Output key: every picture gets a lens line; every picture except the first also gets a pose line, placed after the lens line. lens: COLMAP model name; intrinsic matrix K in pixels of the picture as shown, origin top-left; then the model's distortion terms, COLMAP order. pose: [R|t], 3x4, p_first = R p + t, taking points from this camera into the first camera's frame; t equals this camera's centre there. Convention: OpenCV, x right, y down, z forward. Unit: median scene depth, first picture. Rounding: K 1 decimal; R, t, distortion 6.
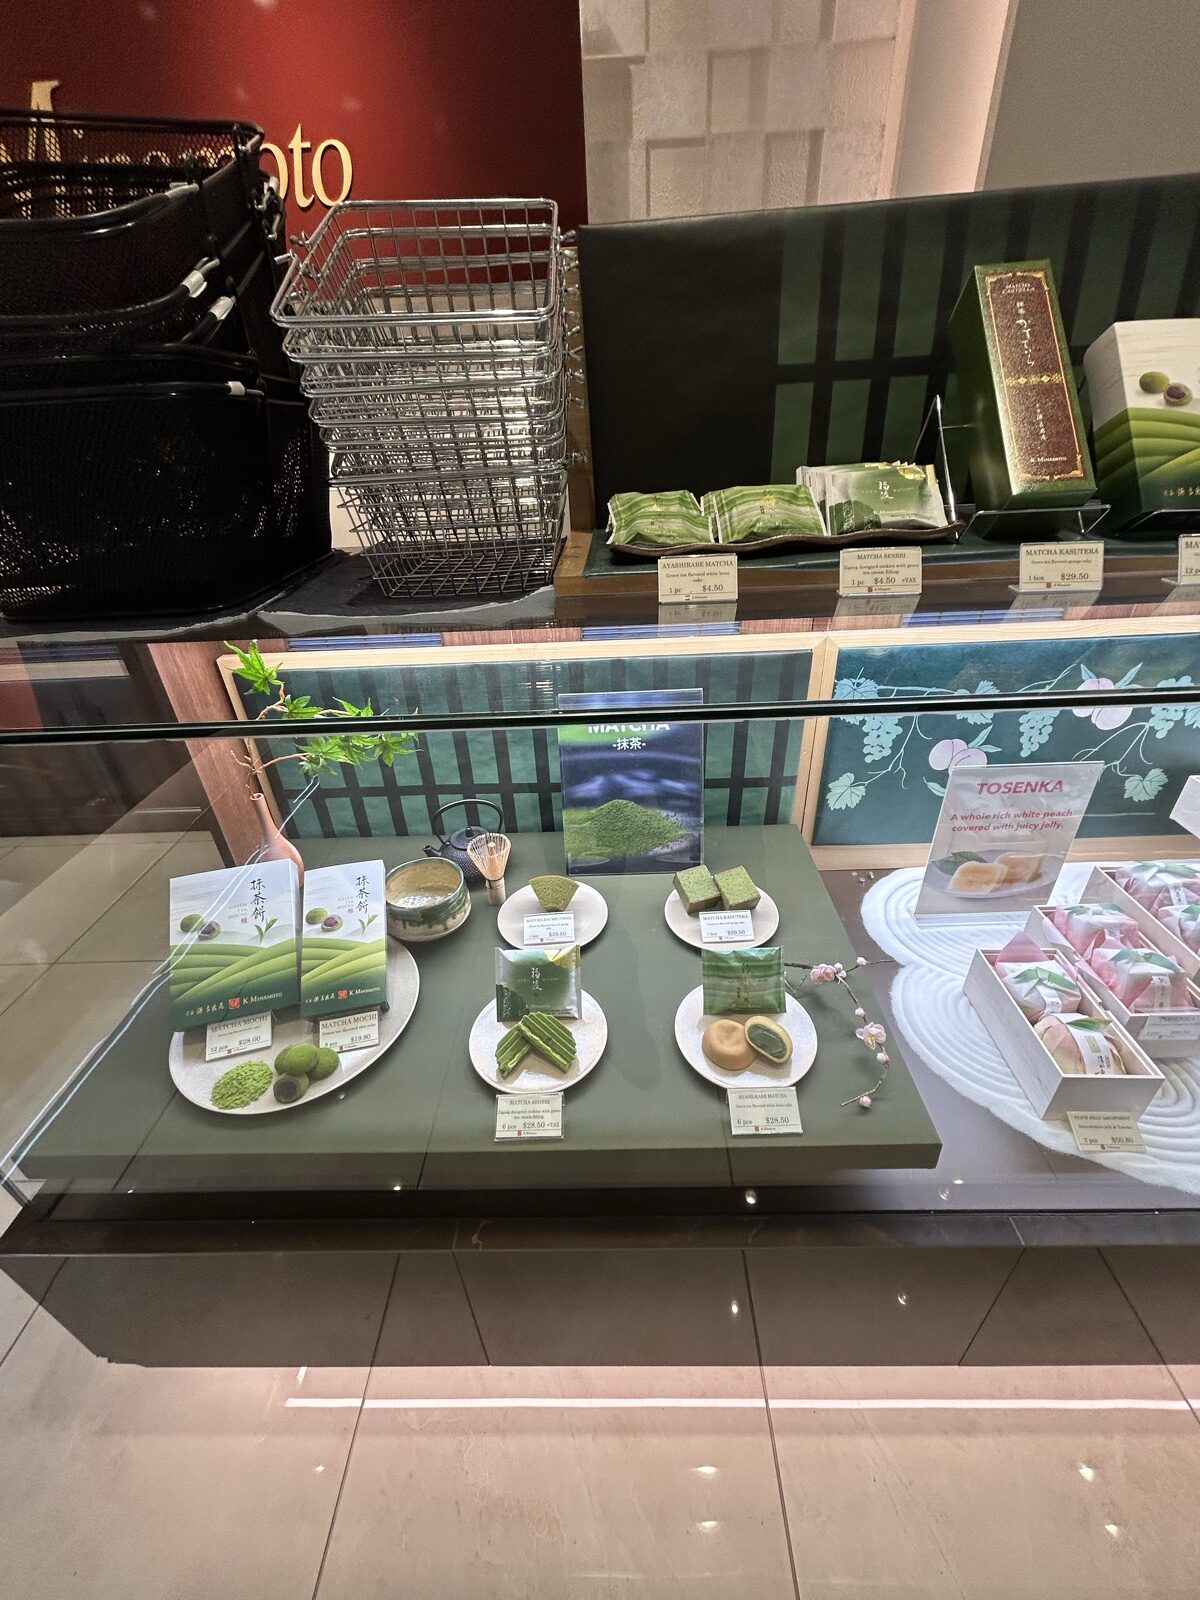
lens RADIAL K [[642.8, 0, 610.1], [0, 642.8, 802.0], [0, 0, 1]] dist [0.000286, -0.000630]
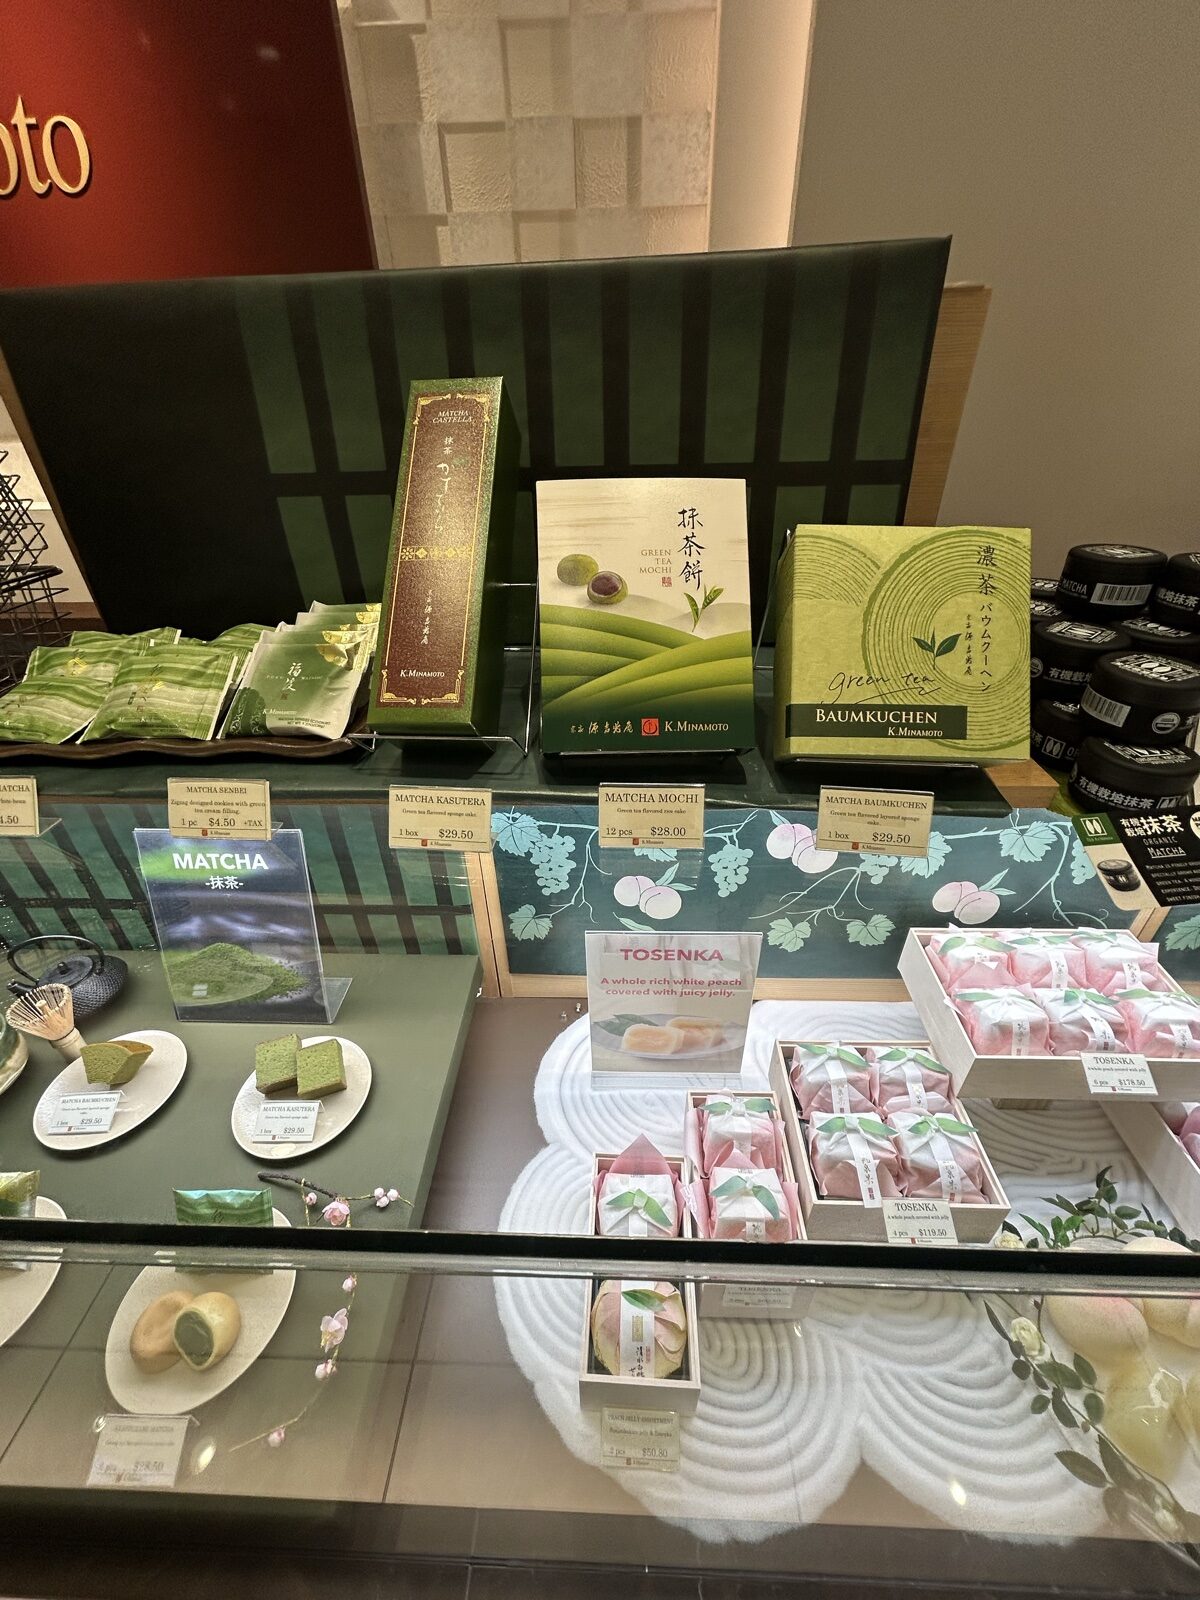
lens RADIAL K [[642.8, 0, 602.4], [0, 642.8, 796.6], [0, 0, 1]] dist [0.000286, -0.000630]
pose [[0.999408, 0.034103, -0.004544, 0.501295], [-0.033923, 0.998808, 0.035111, -0.238712], [0.005736, -0.034936, 0.999373, 0.147717]]
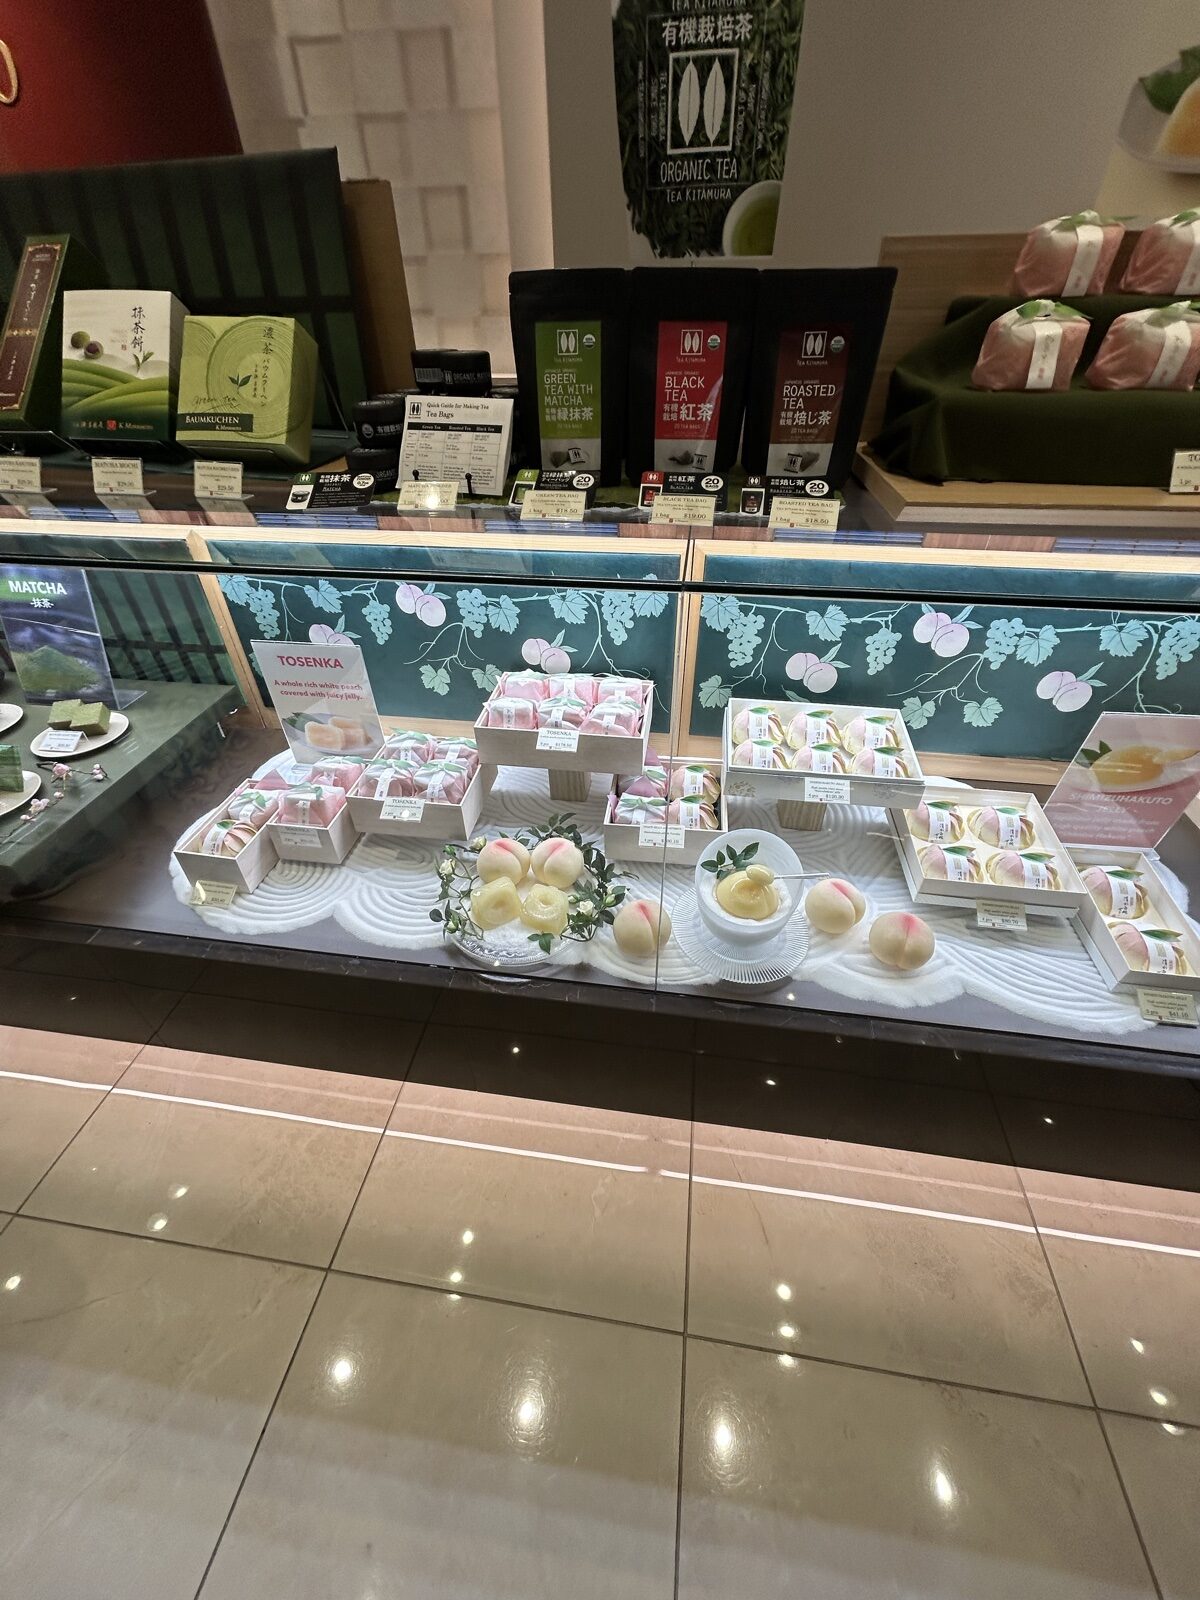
lens RADIAL K [[642.8, 0, 596.0], [0, 642.8, 801.3], [0, 0, 1]] dist [0.000286, -0.000630]
pose [[0.990442, 0.110764, -0.082195, 1.233452], [-0.099352, 0.986273, 0.131893, 0.022617], [0.095675, -0.122466, 0.987850, -0.222773]]
